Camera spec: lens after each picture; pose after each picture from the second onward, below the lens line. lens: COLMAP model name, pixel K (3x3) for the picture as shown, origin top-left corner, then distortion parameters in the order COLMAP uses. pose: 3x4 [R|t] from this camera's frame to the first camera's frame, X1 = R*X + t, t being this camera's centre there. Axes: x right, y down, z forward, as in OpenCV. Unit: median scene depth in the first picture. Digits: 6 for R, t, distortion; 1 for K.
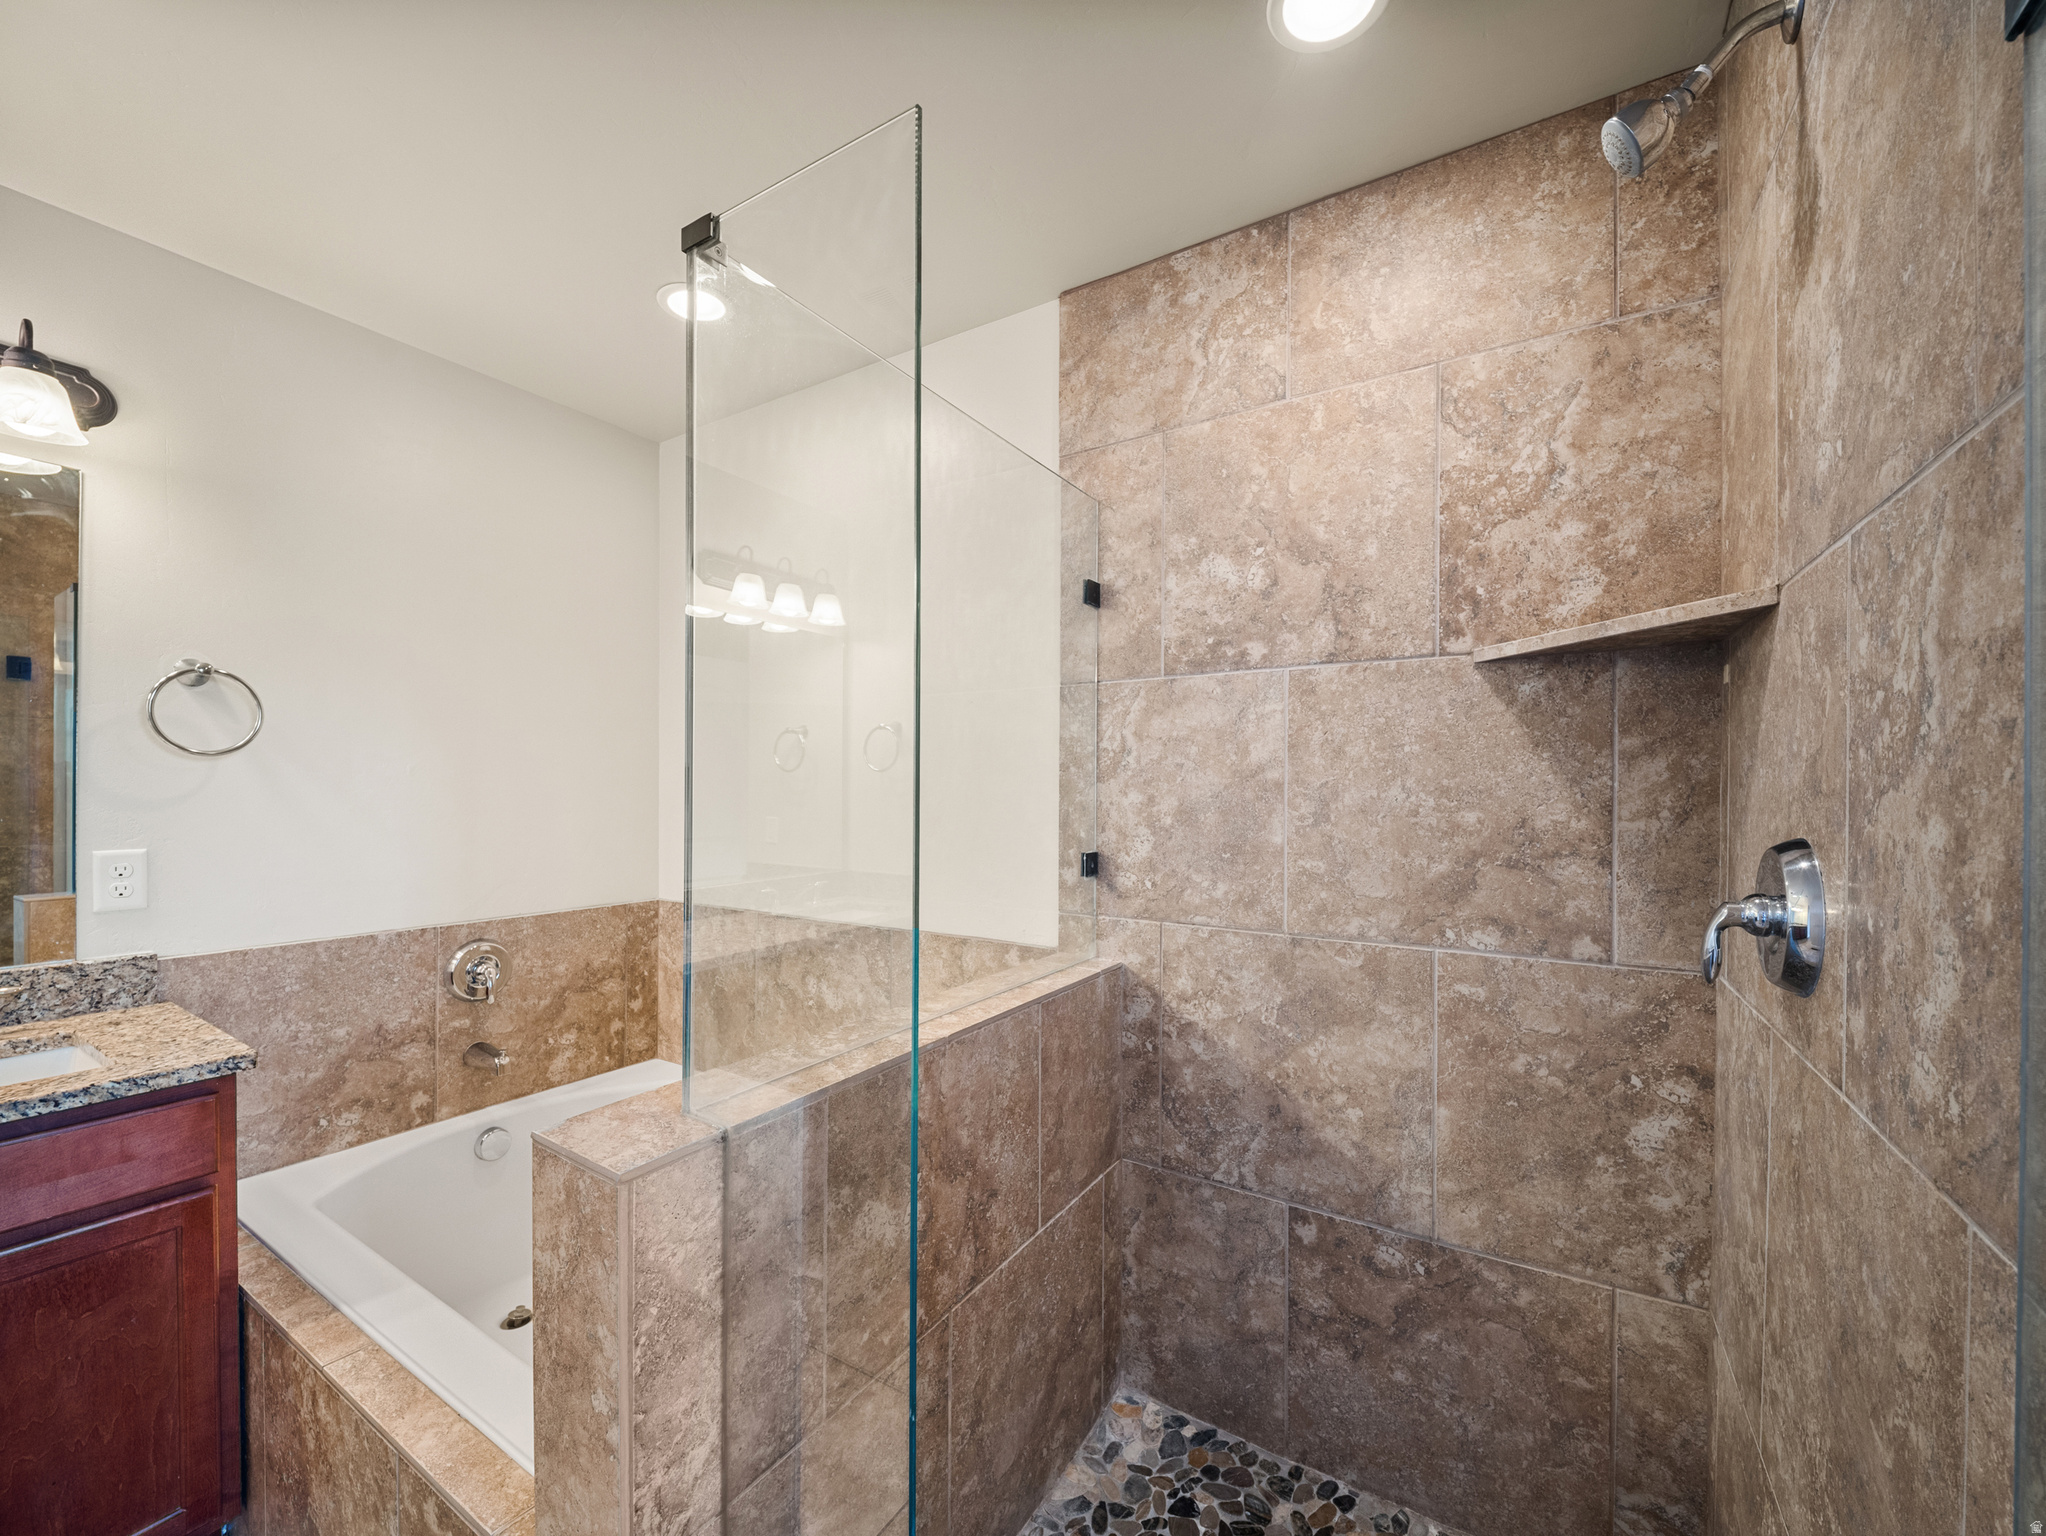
lens RADIAL K [[818.4, 0, 1026.1], [0, 818.4, 802.2], [0, 0, 1]] dist [0.017188, -0.009084]
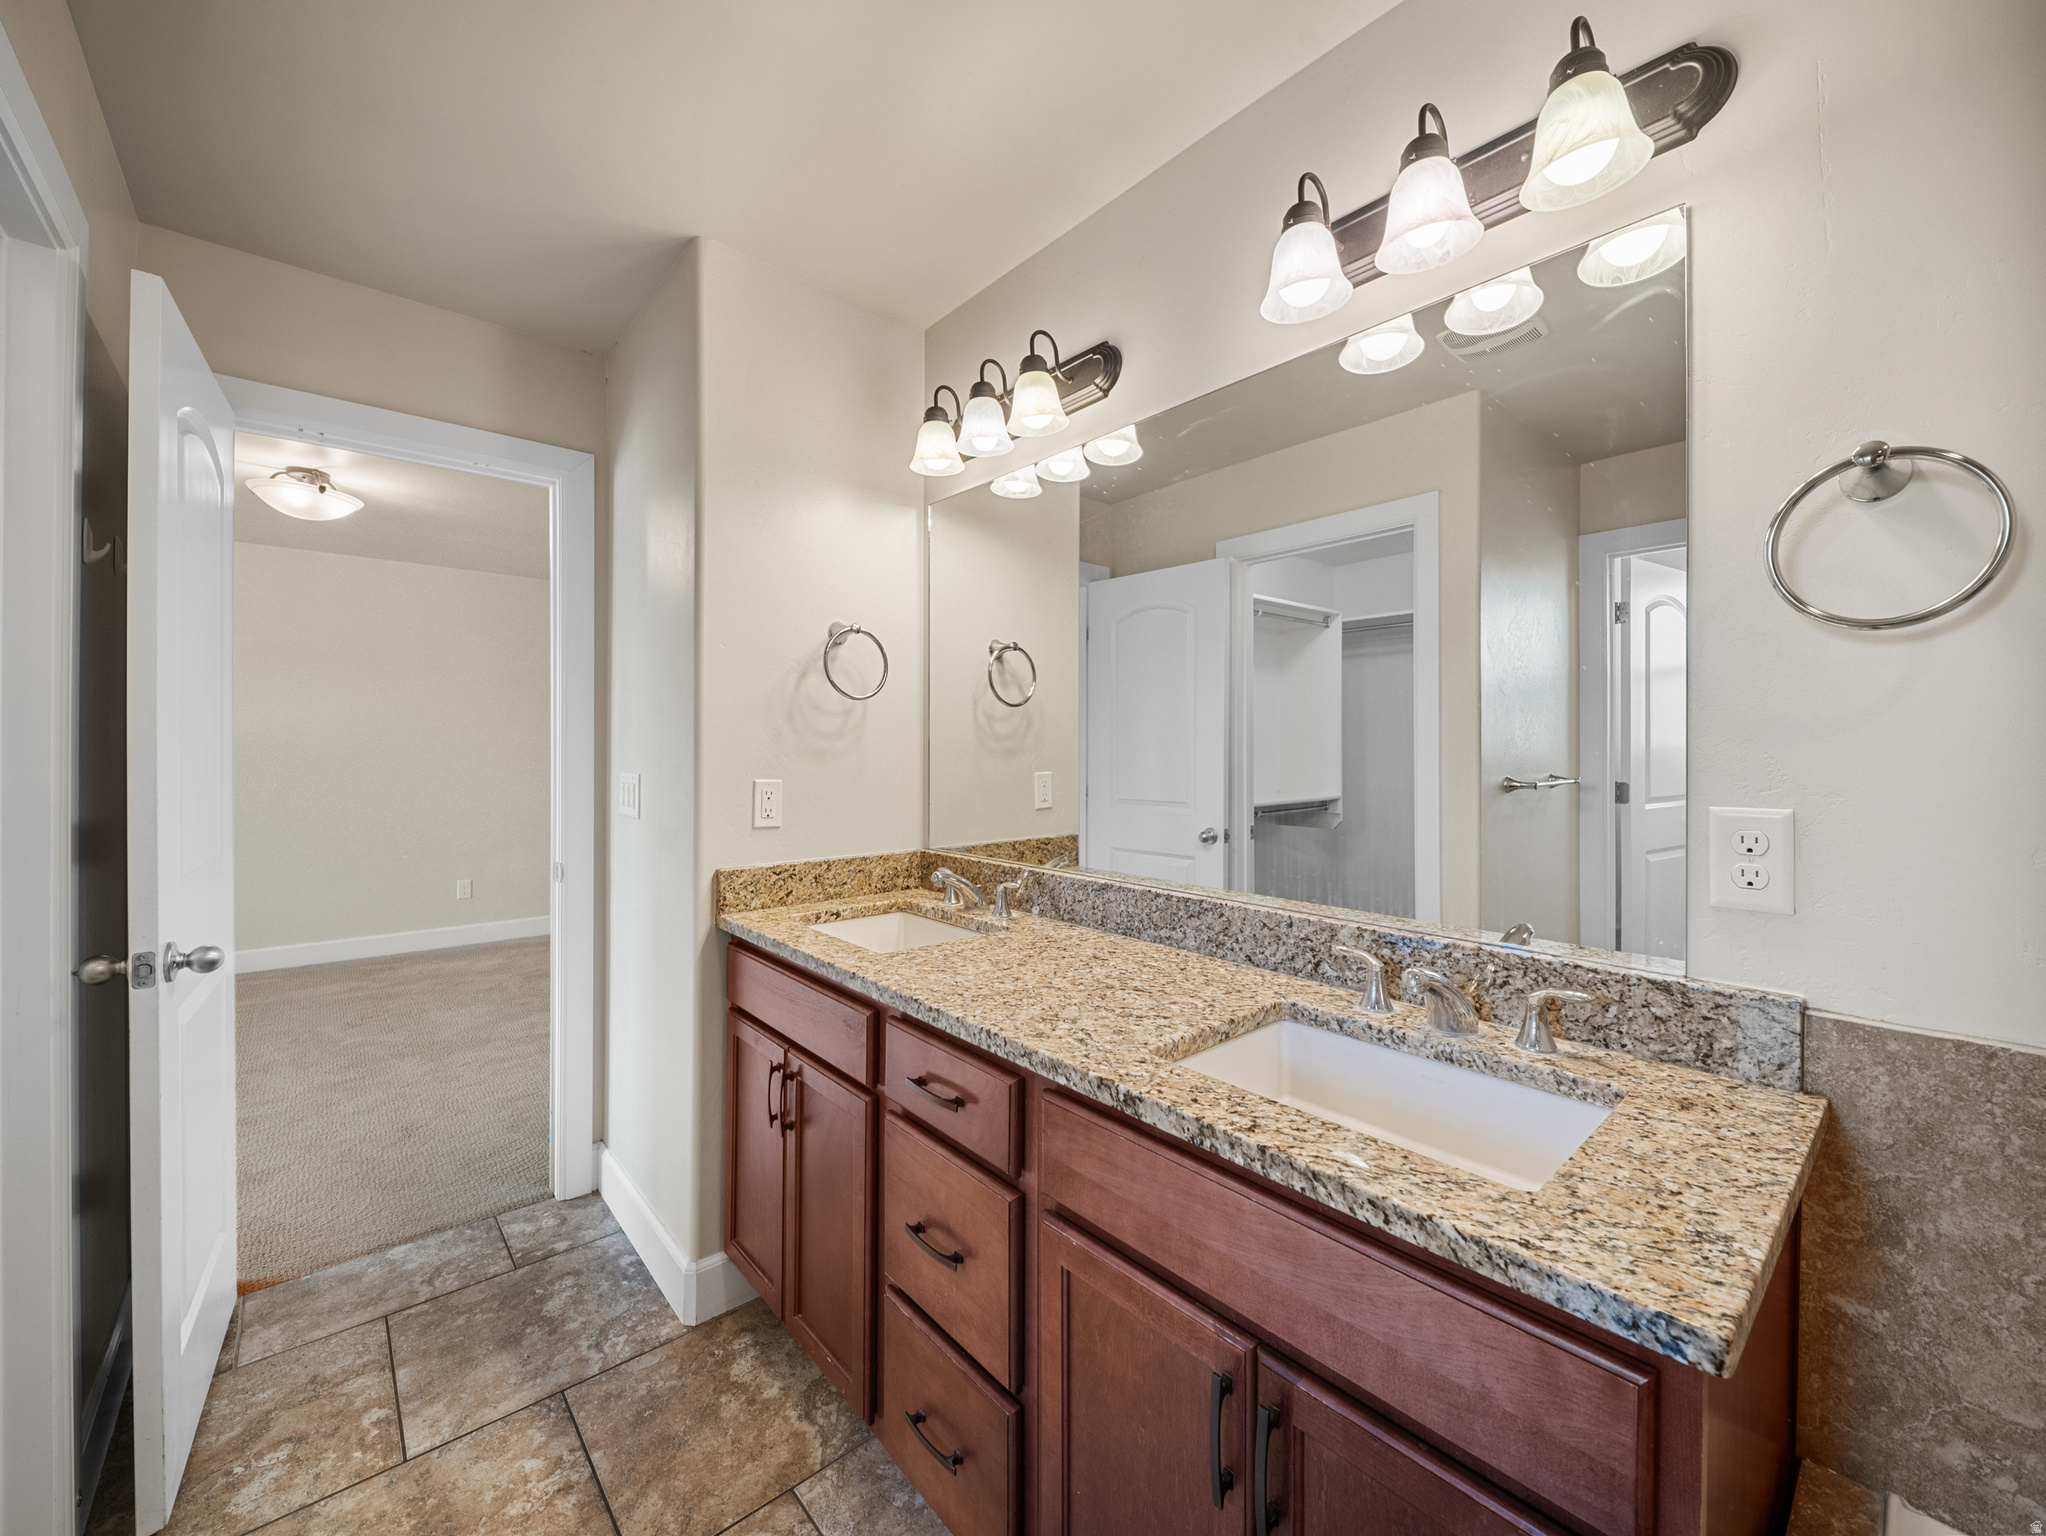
lens RADIAL K [[810.0, 0, 1034.9], [0, 810.0, 726.0], [0, 0, 1]] dist [-0.000602, -0.005062]
pose [[-0.280566, -0.030697, -0.959344, -0.395627], [-0.023229, 0.999413, -0.025186, 0.024998], [0.959554, 0.015219, -0.281115, 0.668163]]
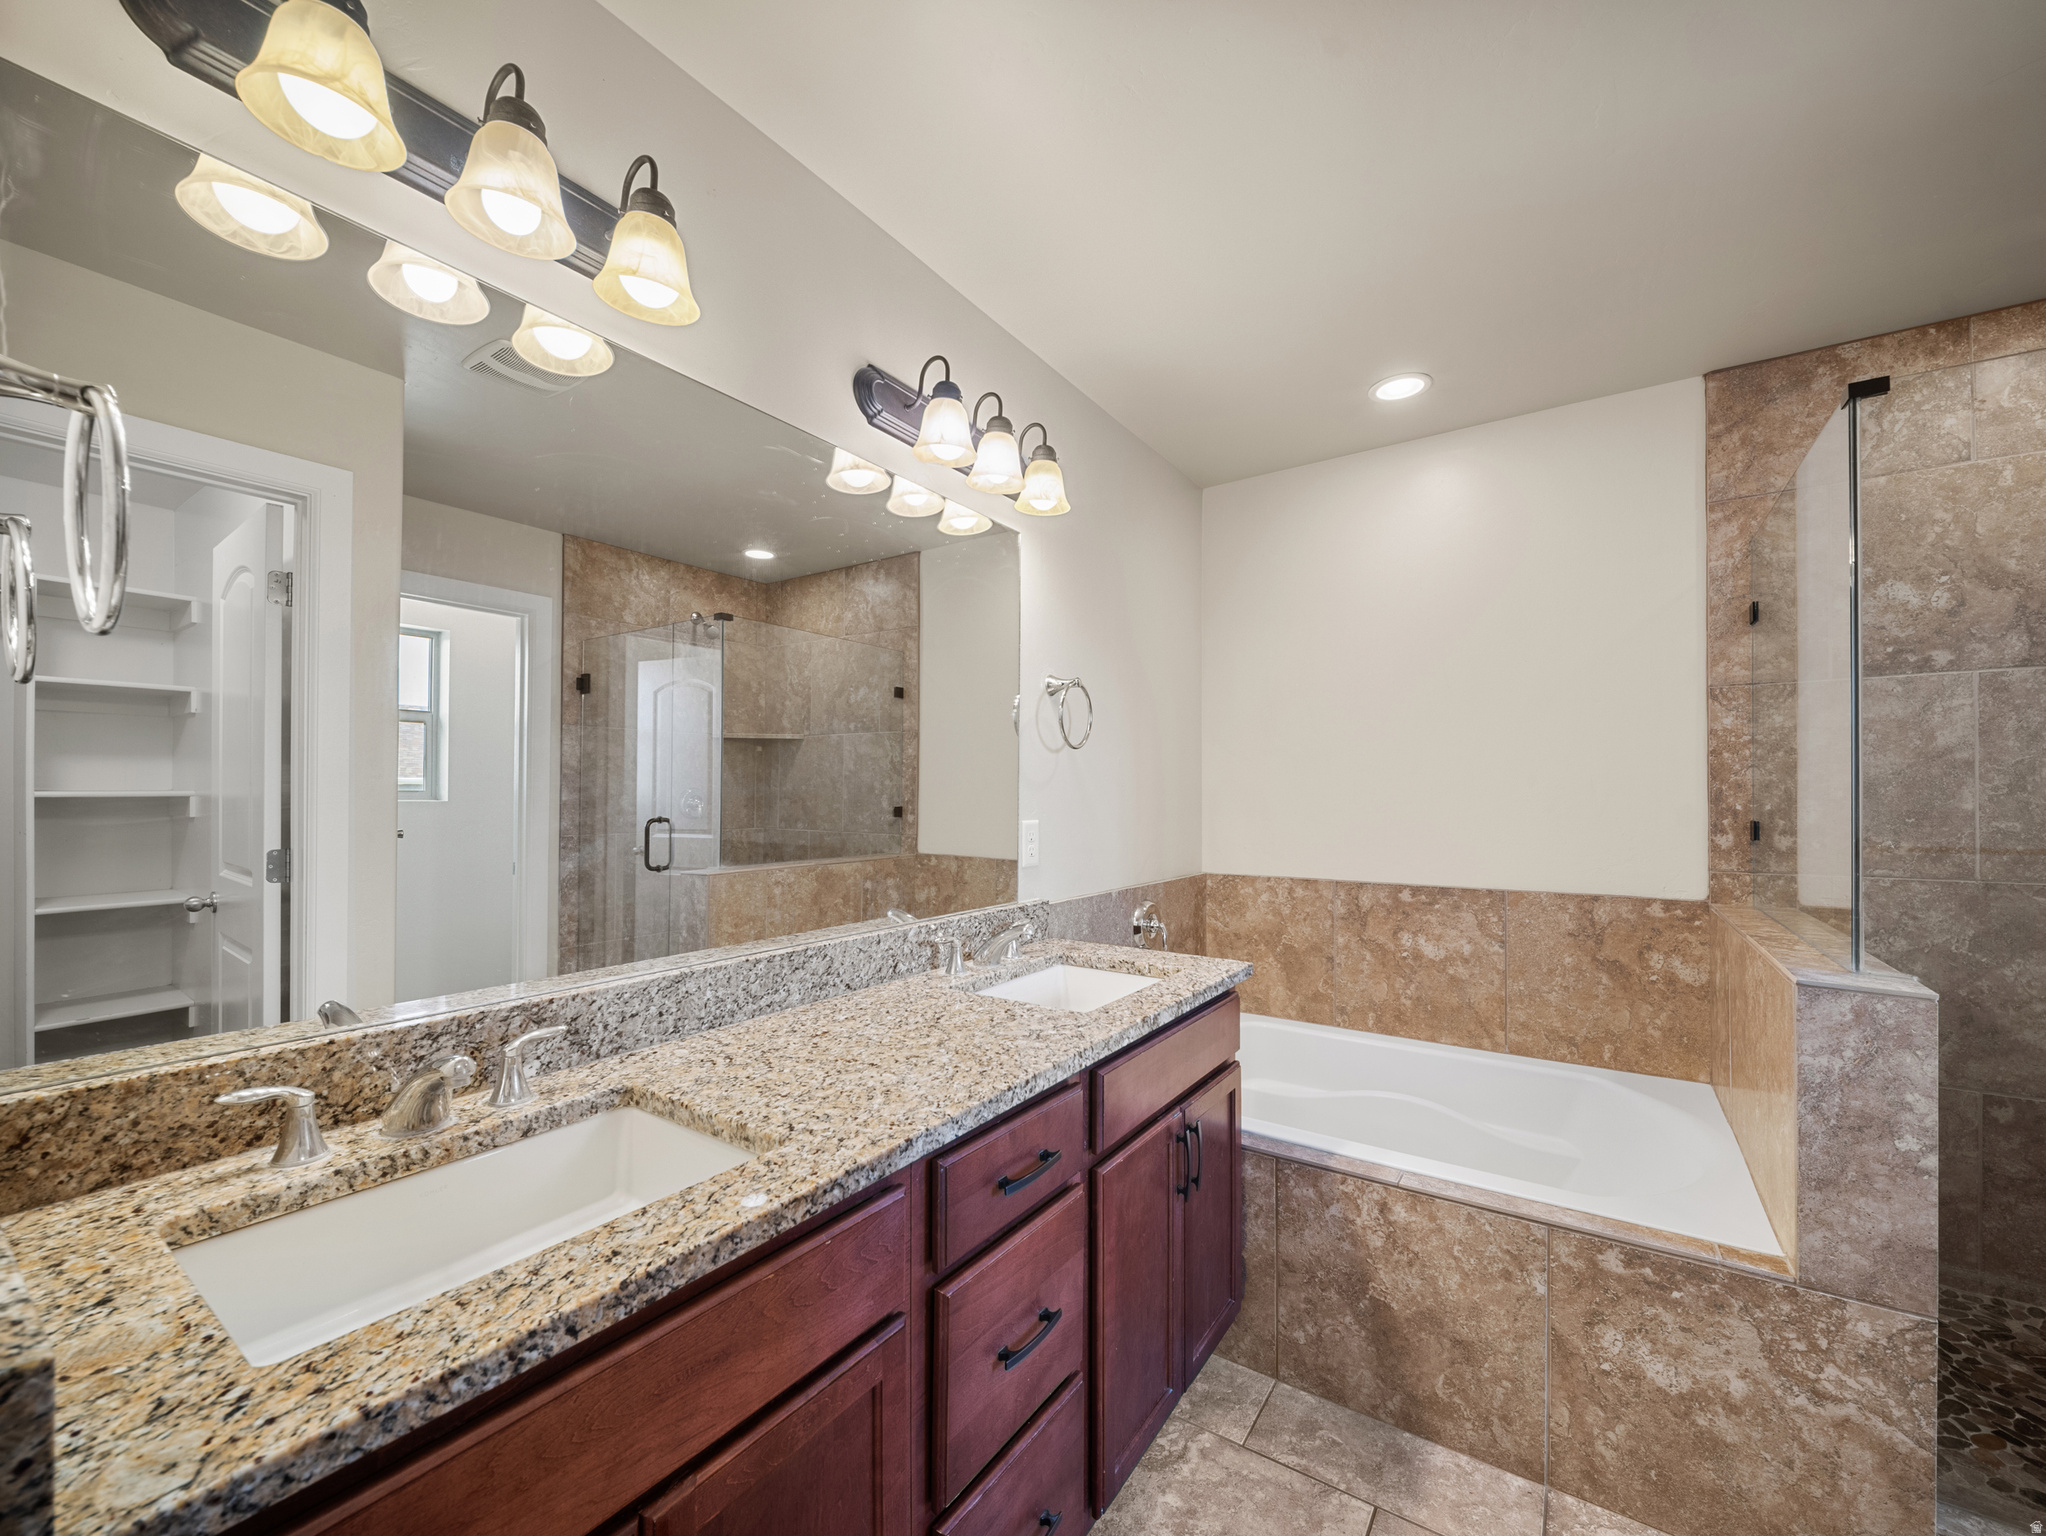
lens RADIAL K [[809.9, 0, 1043.6], [0, 809.9, 804.5], [0, 0, 1]] dist [0.000713, -0.002679]
pose [[0.999508, -0.004325, -0.031066, -1.042641], [0.004119, 0.999969, -0.006678, 0.043837], [0.031094, 0.006547, 0.999495, -0.278766]]
